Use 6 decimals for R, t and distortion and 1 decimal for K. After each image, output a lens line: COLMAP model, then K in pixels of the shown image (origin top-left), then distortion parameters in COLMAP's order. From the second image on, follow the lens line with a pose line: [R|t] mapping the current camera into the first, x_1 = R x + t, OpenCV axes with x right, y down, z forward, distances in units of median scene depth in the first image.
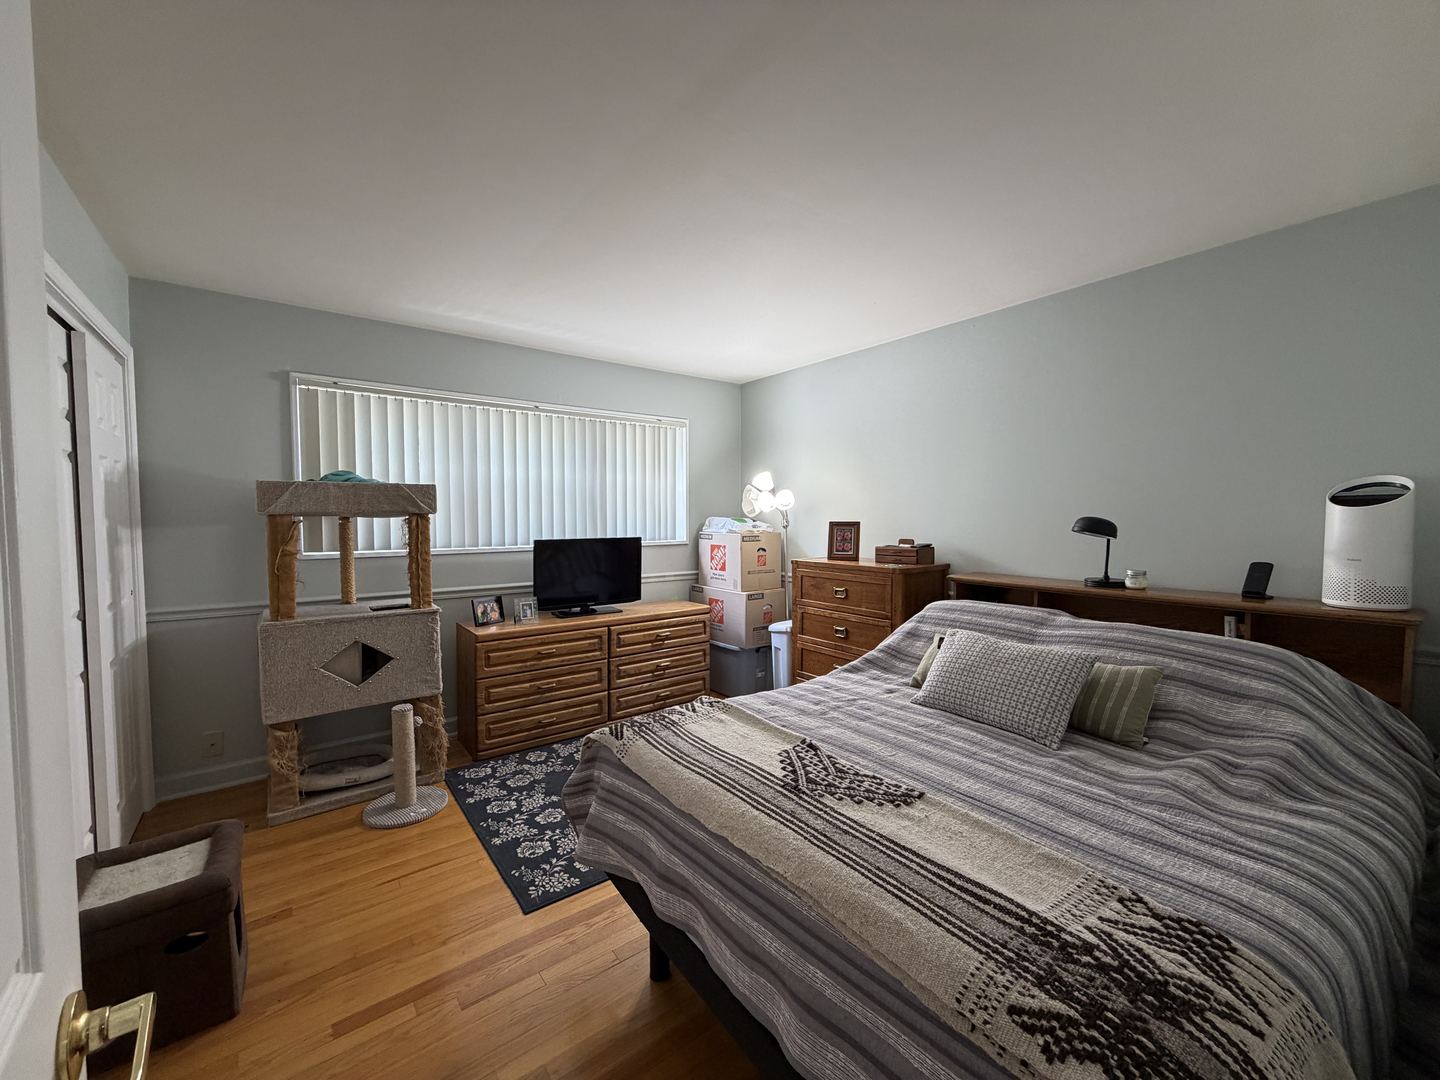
lens RADIAL K [[574.3, 0, 723.9], [0, 574.3, 540.0], [0, 0, 1]] dist [0.001494, -0.000934]
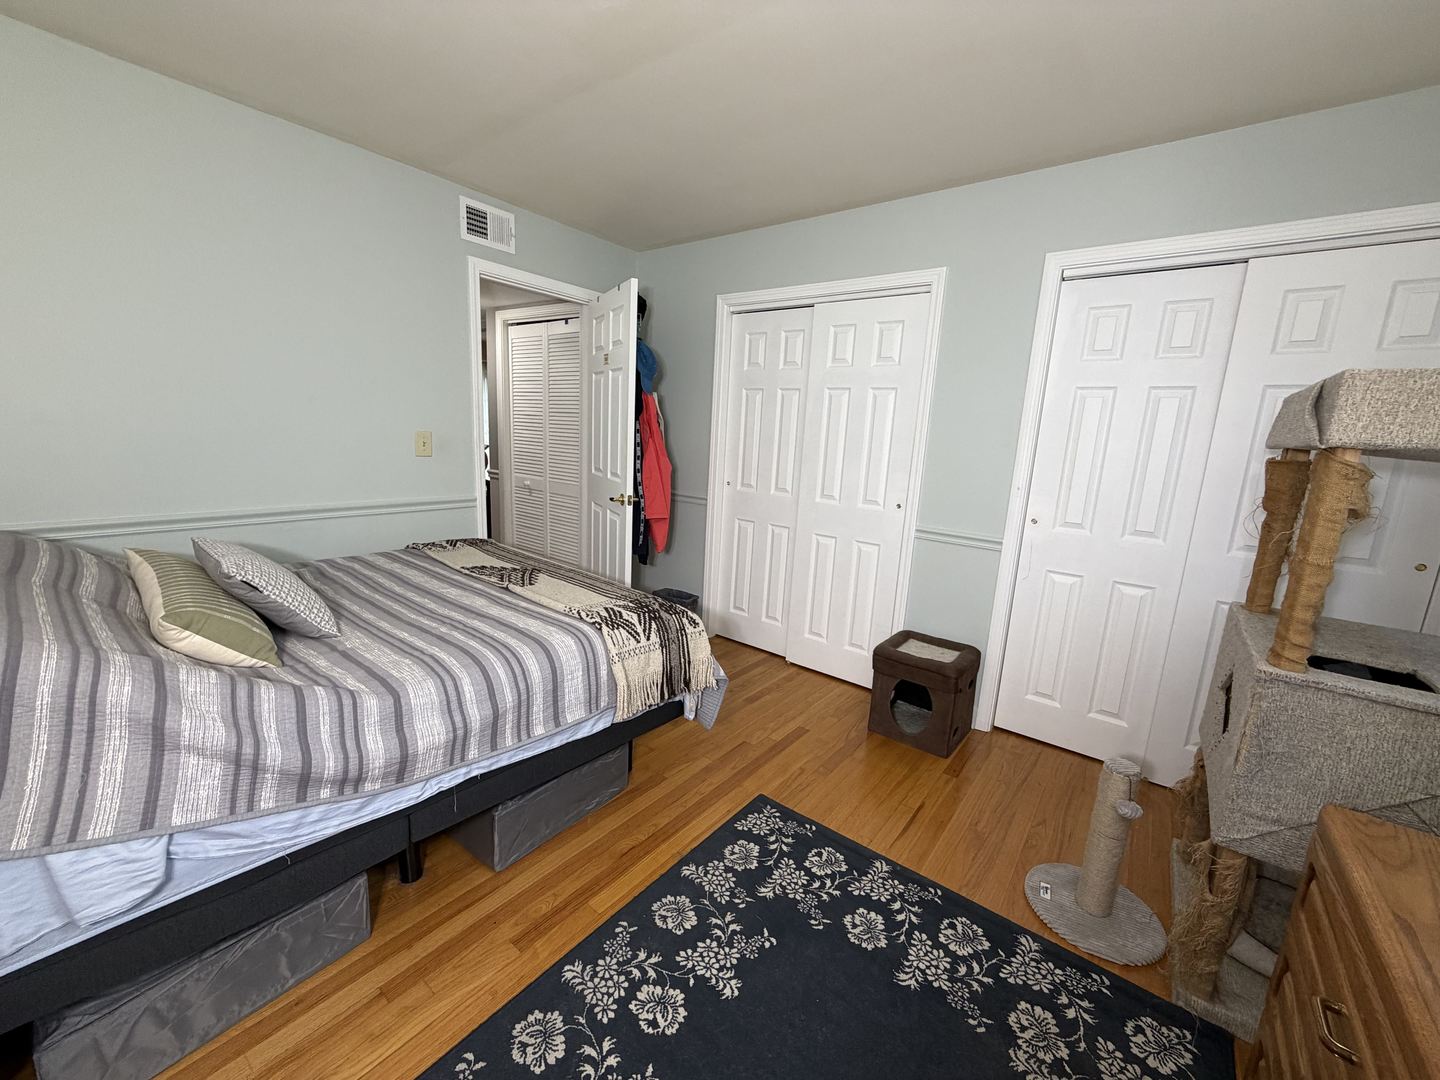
lens RADIAL K [[574.3, 0, 717.7], [0, 574.3, 541.0], [0, 0, 1]] dist [0.001494, -0.000934]
pose [[-0.968814, -0.002693, -0.247774, 0.008085], [-0.063046, 0.969712, 0.235975, -0.064077], [0.239634, 0.244237, -0.939640, 1.564787]]
